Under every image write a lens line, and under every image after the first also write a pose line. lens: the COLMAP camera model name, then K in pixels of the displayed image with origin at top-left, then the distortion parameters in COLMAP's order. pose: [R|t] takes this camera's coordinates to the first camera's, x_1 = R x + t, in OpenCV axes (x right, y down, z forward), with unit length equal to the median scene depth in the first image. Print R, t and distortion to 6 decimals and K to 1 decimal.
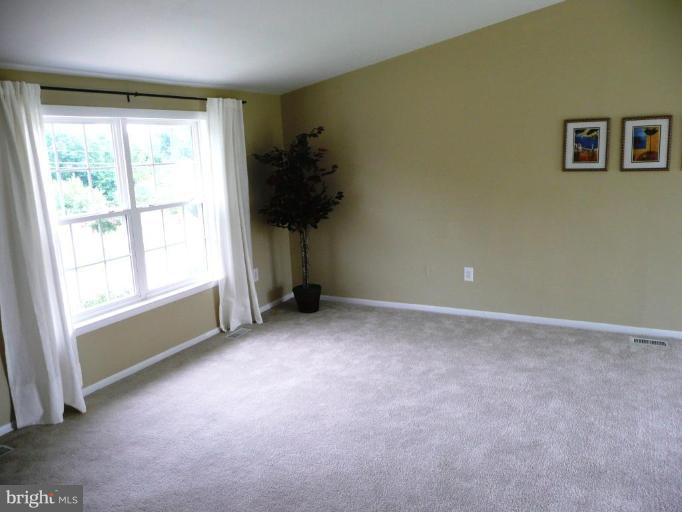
lens RADIAL K [[522.8, 0, 341.0], [0, 522.8, 256.0], [0, 0, 1]] dist [-0.011247, -0.003476]
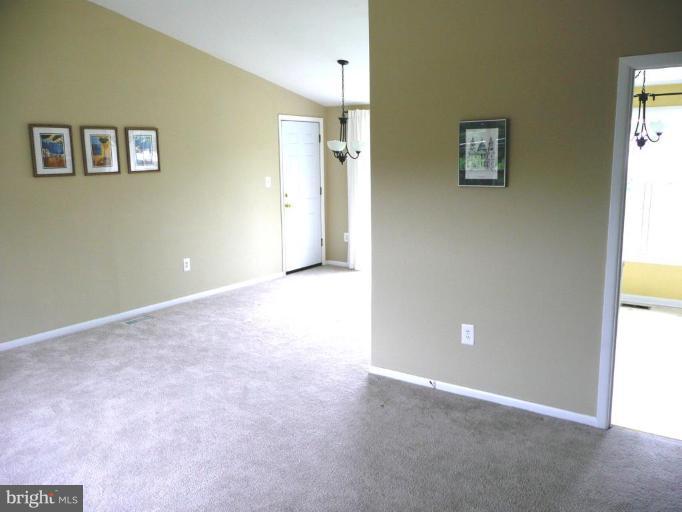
lens RADIAL K [[569.7, 0, 341.0], [0, 569.7, 256.0], [0, 0, 1]] dist [-0.014953, 0.005750]
pose [[0.172511, -0.150444, 0.973451, -0.549145], [0.187537, 0.975207, 0.117481, -0.039574], [-0.966990, 0.162291, 0.196447, 0.286311]]
